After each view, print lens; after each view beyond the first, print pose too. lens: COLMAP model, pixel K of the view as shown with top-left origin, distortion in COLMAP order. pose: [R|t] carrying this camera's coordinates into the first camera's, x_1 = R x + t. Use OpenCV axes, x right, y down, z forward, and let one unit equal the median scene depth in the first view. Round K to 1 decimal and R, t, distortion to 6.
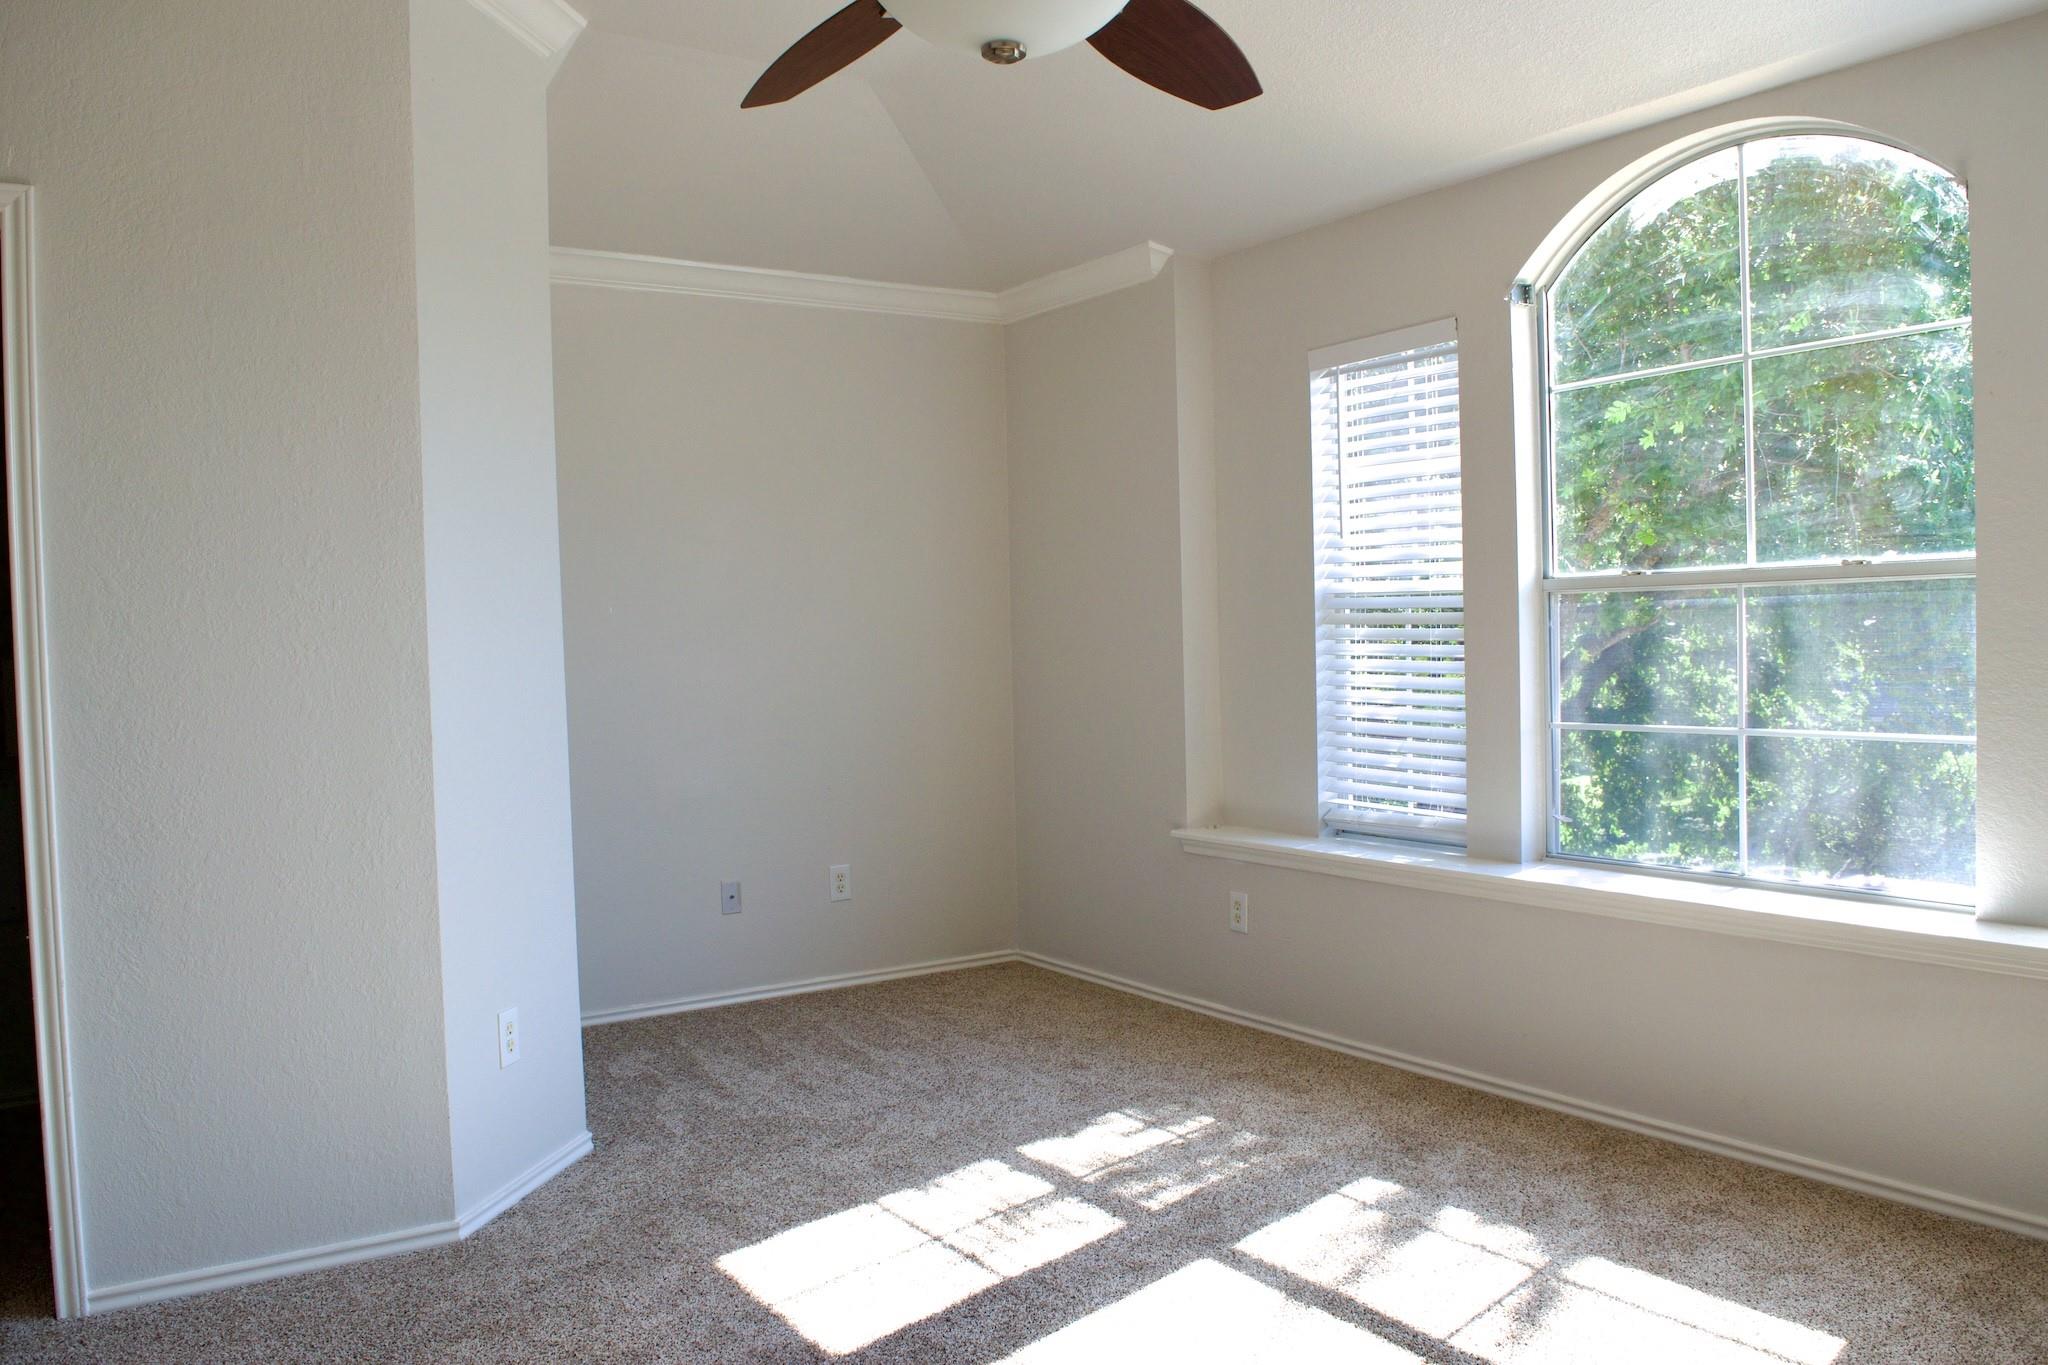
lens RADIAL K [[1601.5, 0, 1017.4], [0, 1601.5, 690.7], [0, 0, 1]] dist [-0.095509, 0.021576]
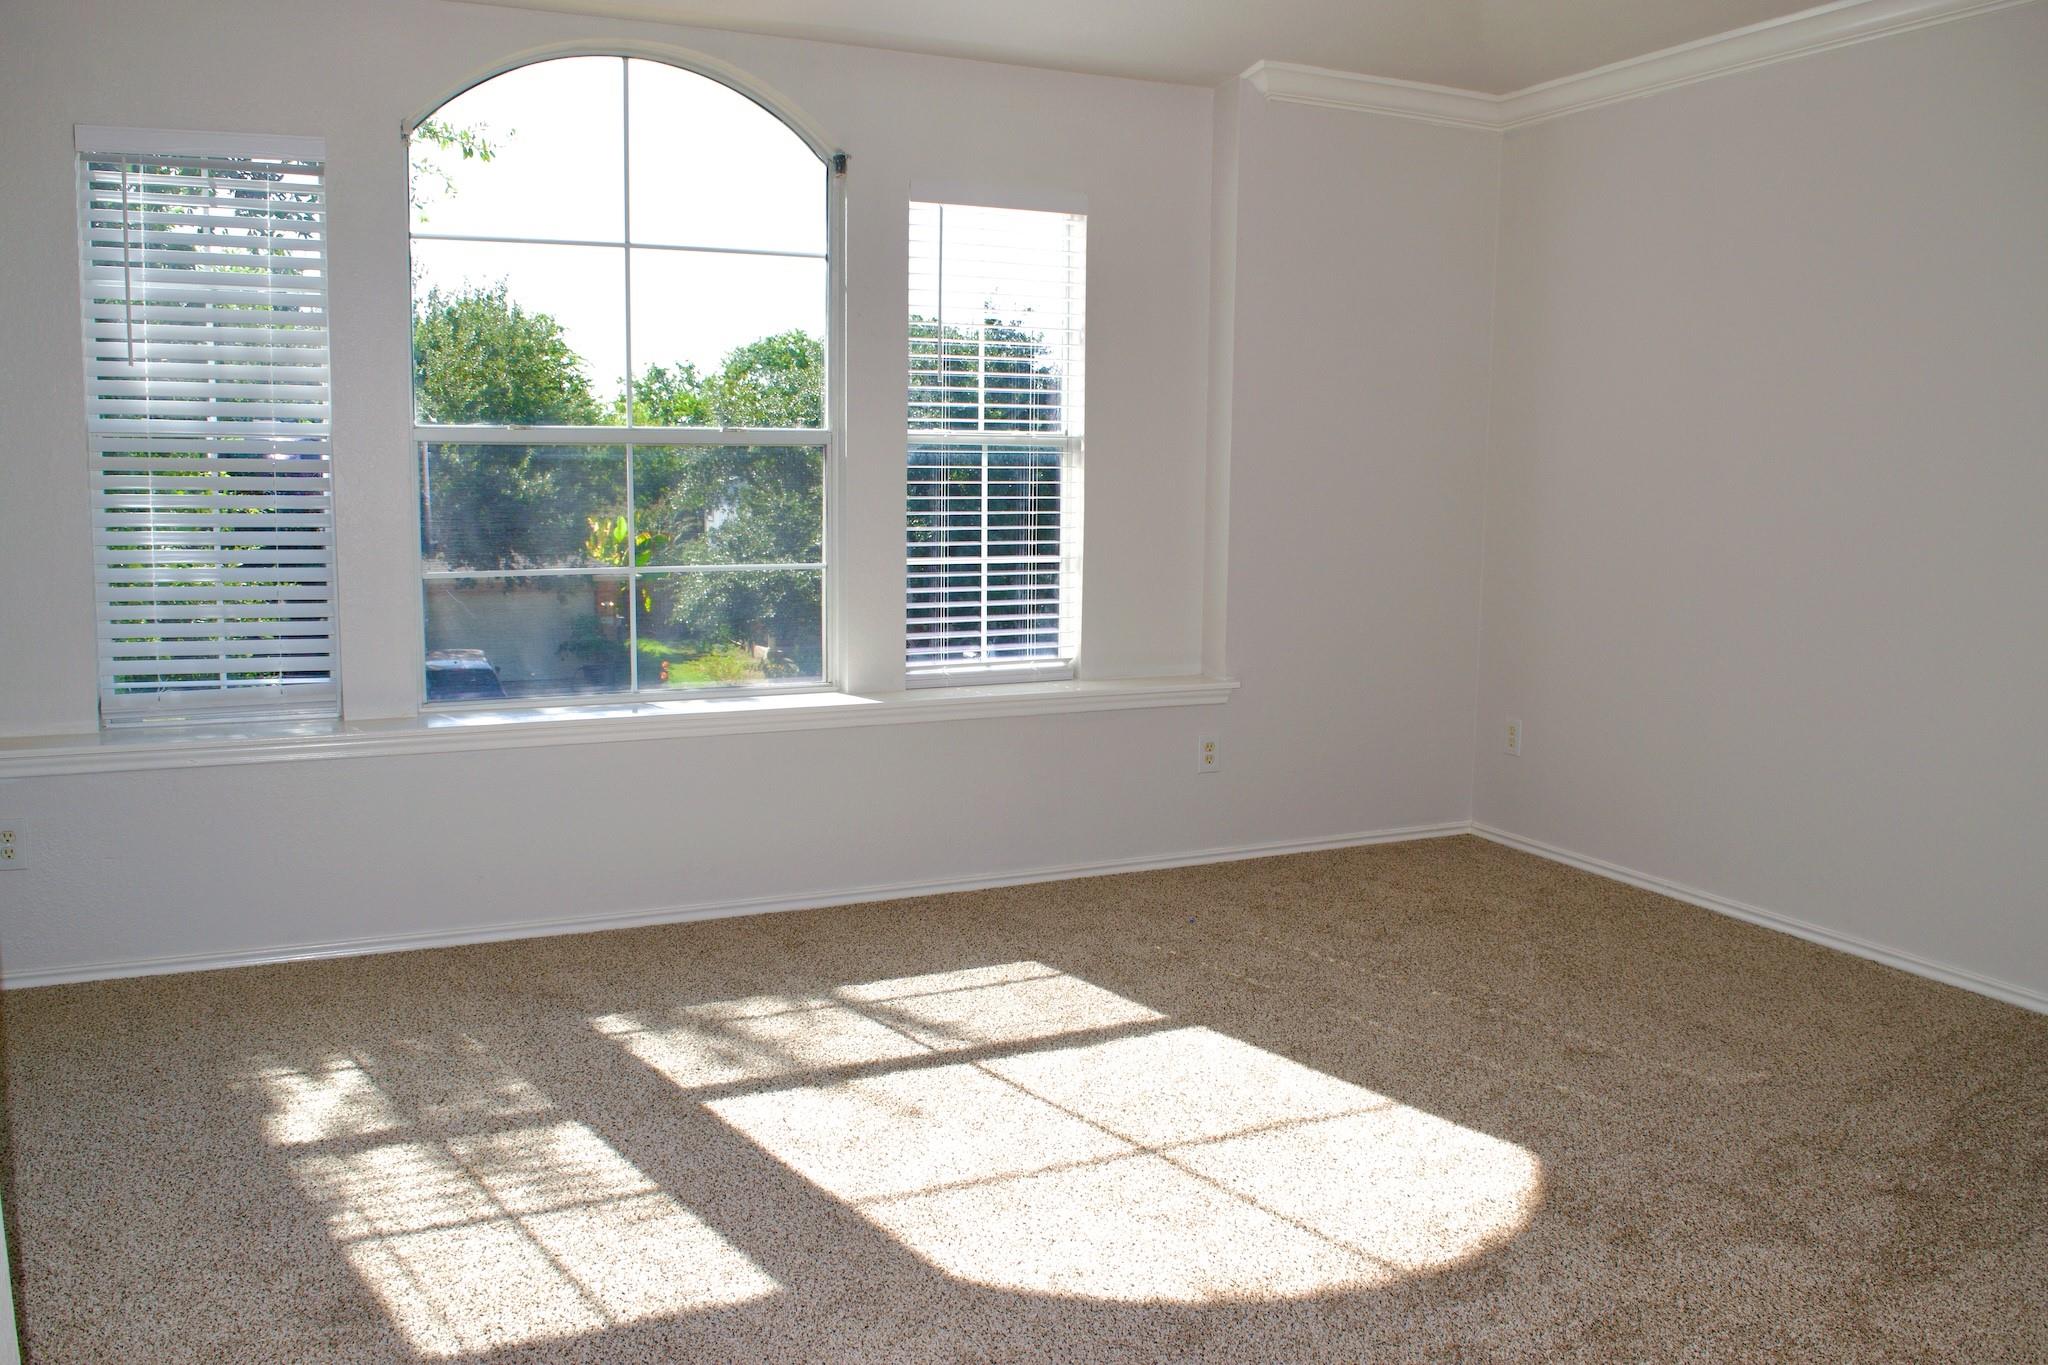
lens RADIAL K [[1601.5, 0, 1017.4], [0, 1601.5, 690.7], [0, 0, 1]] dist [-0.095509, 0.021576]
pose [[0.155062, -0.102467, 0.982576, -0.702841], [0.026554, 0.994679, 0.099539, 0.005378], [-0.987548, 0.010657, 0.156958, 0.563179]]
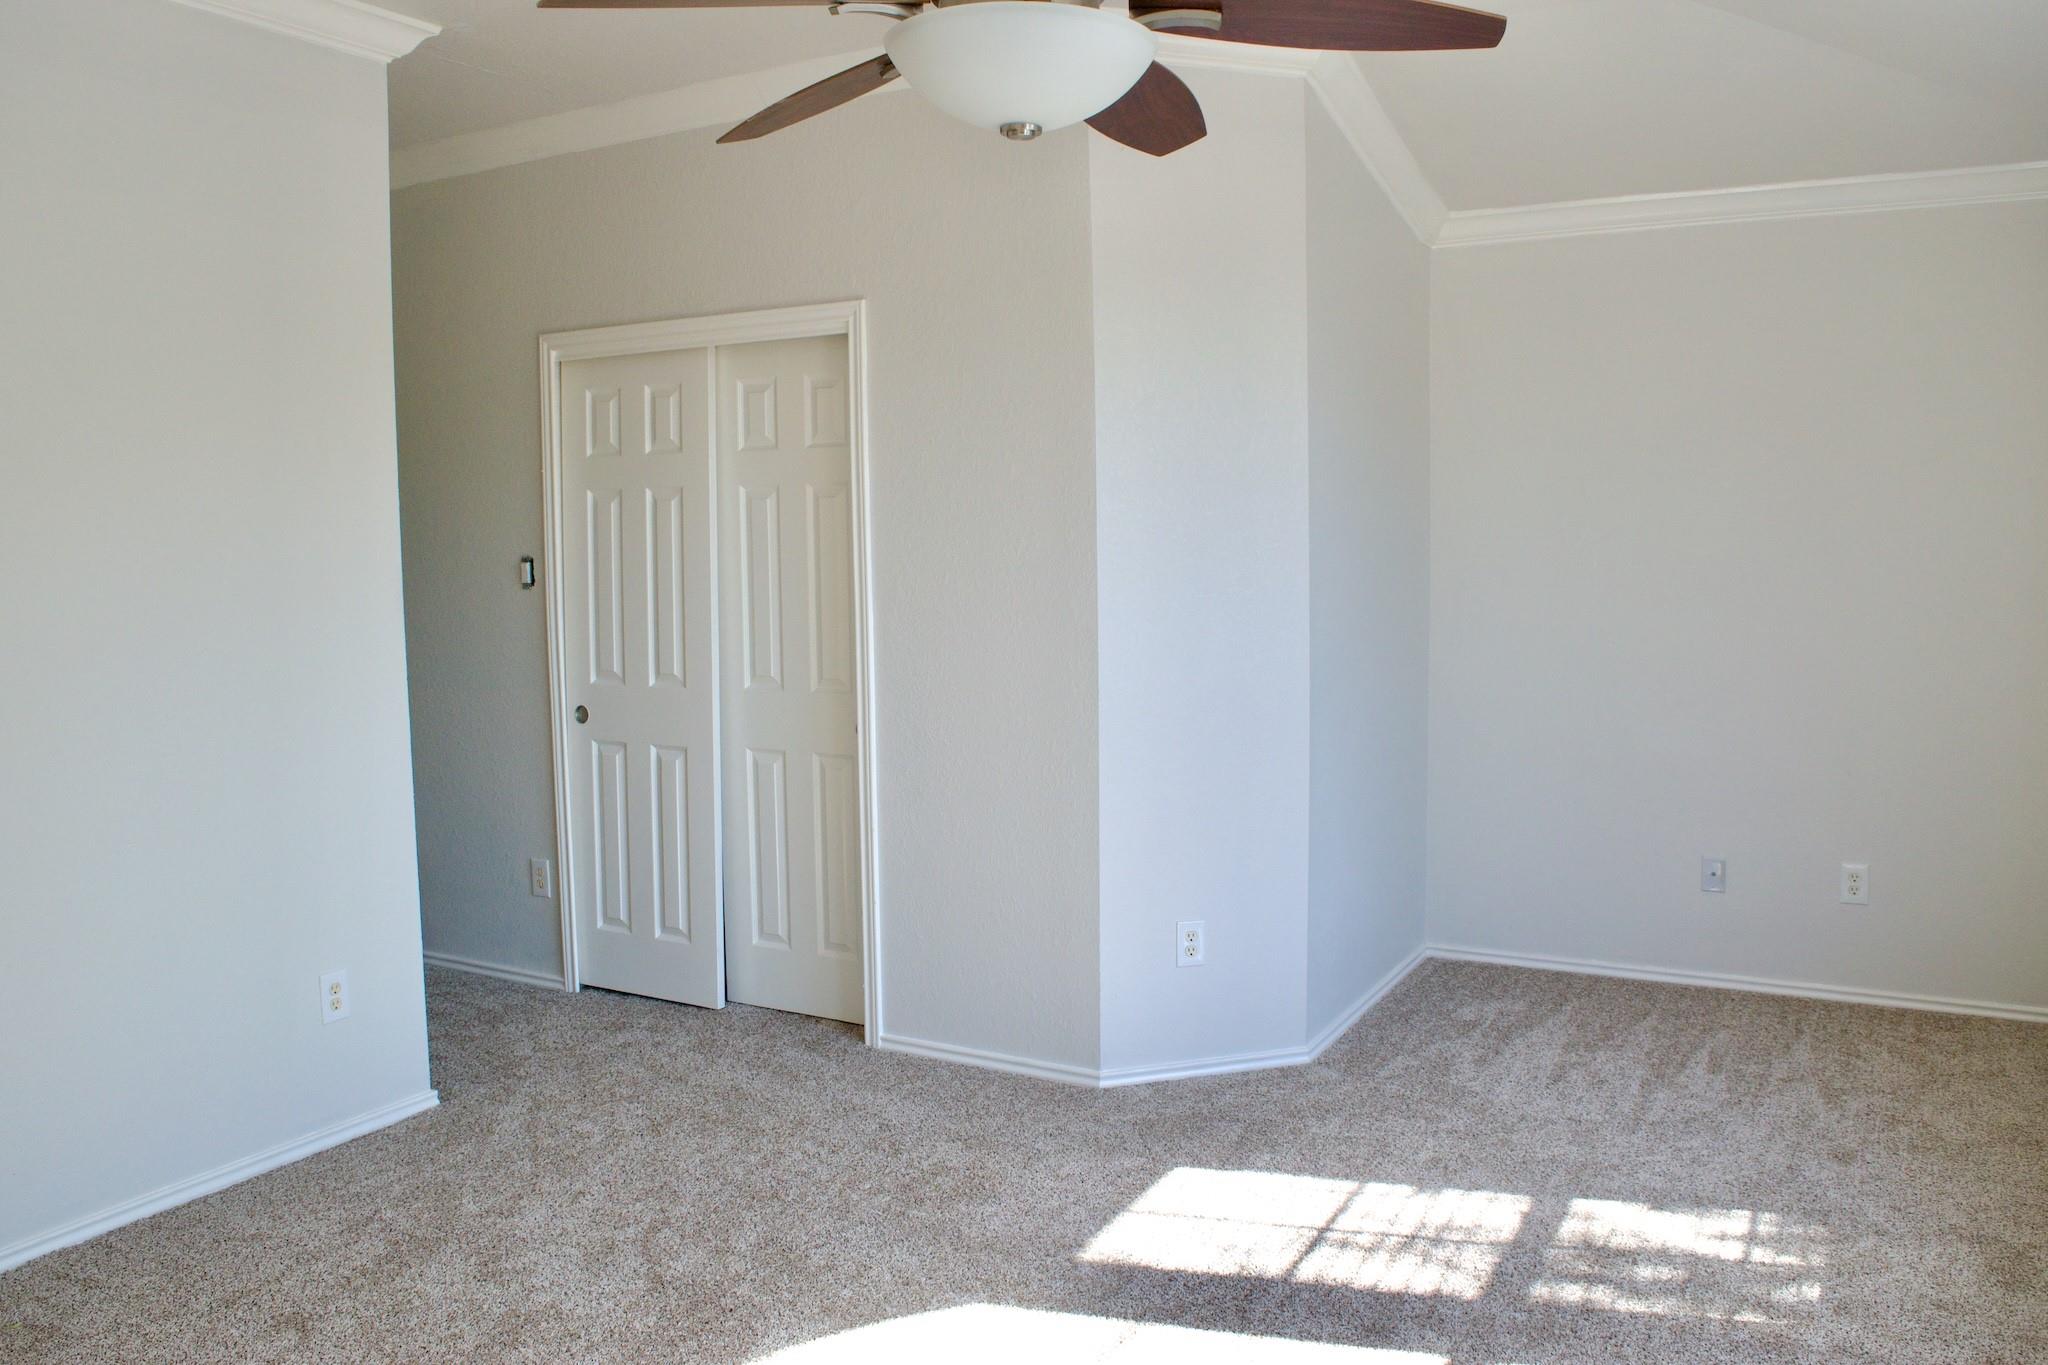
lens RADIAL K [[1601.5, 0, 1017.4], [0, 1601.5, 690.7], [0, 0, 1]] dist [-0.095509, 0.021576]
pose [[0.453671, 0.106604, -0.884770, 0.655485], [-0.030024, 0.994084, 0.104380, -0.091889], [0.890663, -0.020790, 0.454188, 0.329281]]
